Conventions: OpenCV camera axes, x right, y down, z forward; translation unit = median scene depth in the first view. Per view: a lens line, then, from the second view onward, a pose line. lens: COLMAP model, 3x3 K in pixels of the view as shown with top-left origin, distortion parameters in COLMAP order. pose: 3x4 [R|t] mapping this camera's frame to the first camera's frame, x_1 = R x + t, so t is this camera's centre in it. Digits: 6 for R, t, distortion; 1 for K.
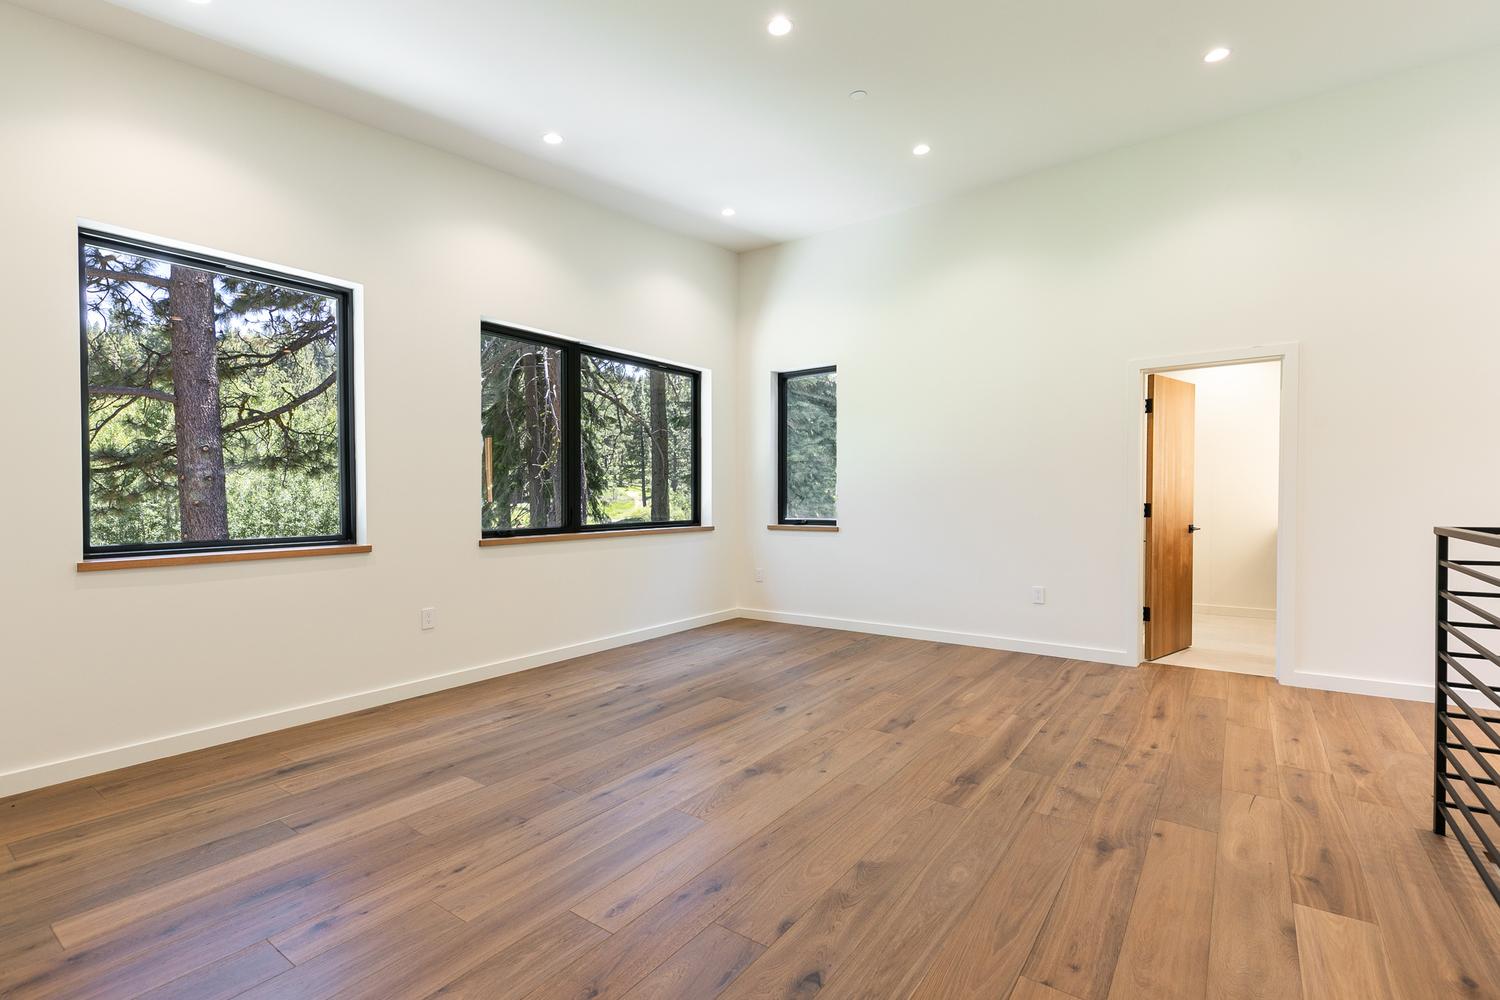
lens RADIAL K [[675.1, 0, 744.4], [0, 675.1, 492.4], [0, 0, 1]] dist [-0.004221, -0.000216]
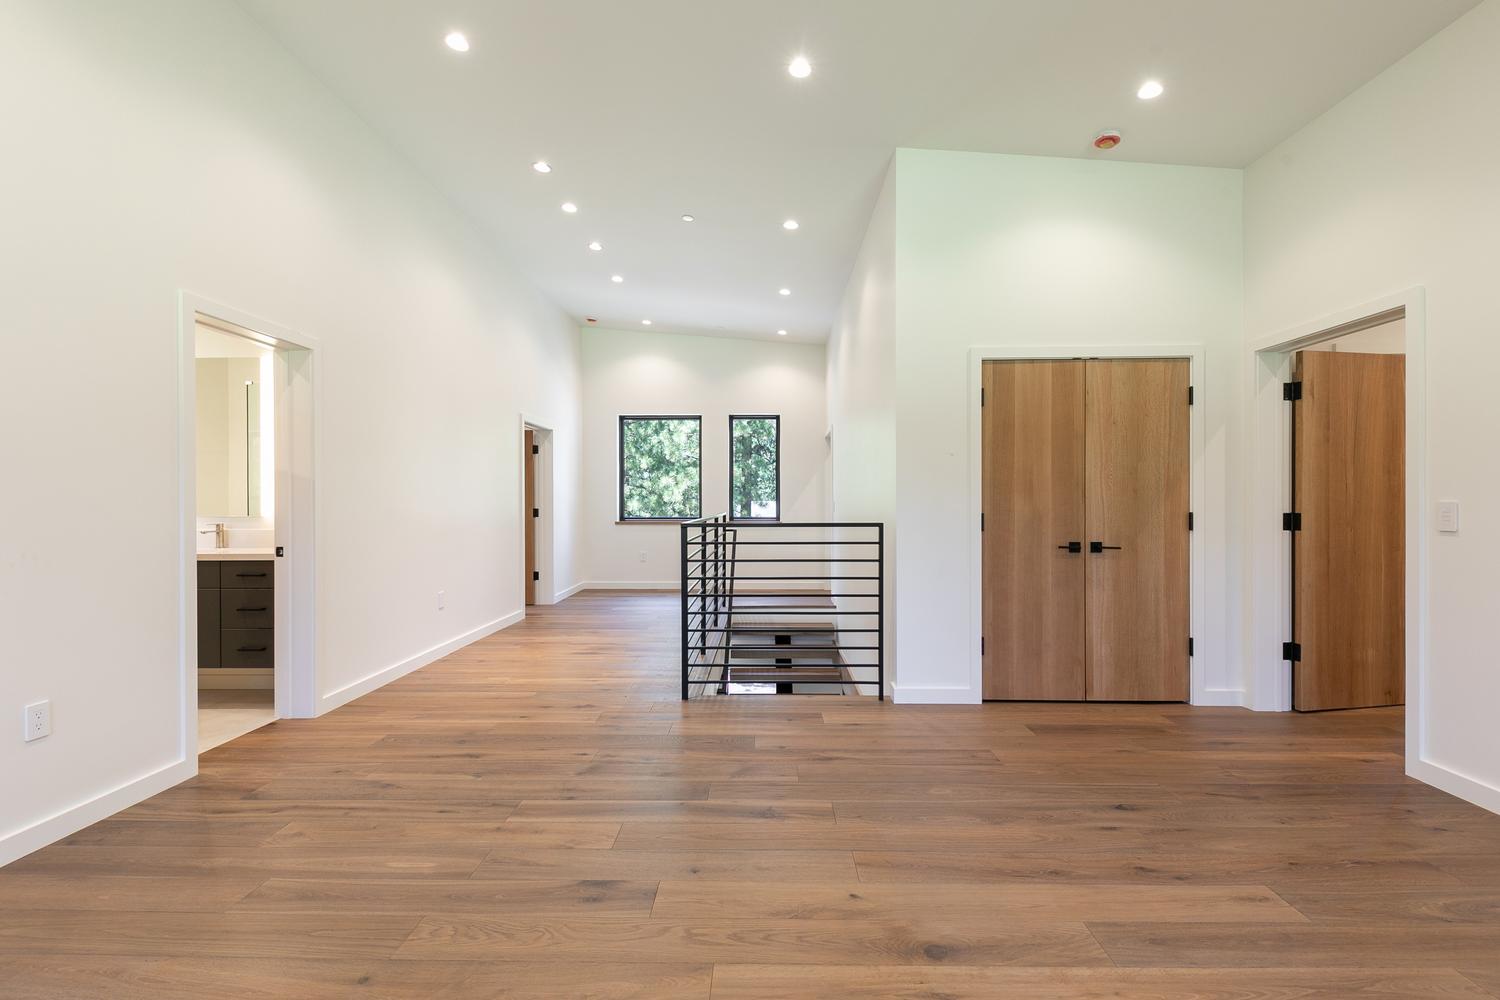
lens RADIAL K [[675.1, 0, 758.1], [0, 675.1, 504.4], [0, 0, 1]] dist [-0.004221, -0.000216]
pose [[-0.575412, 0.005929, 0.817842, -0.366565], [0.005744, 0.999978, -0.003209, 0.010100], [-0.817844, 0.002851, -0.575434, 1.365373]]
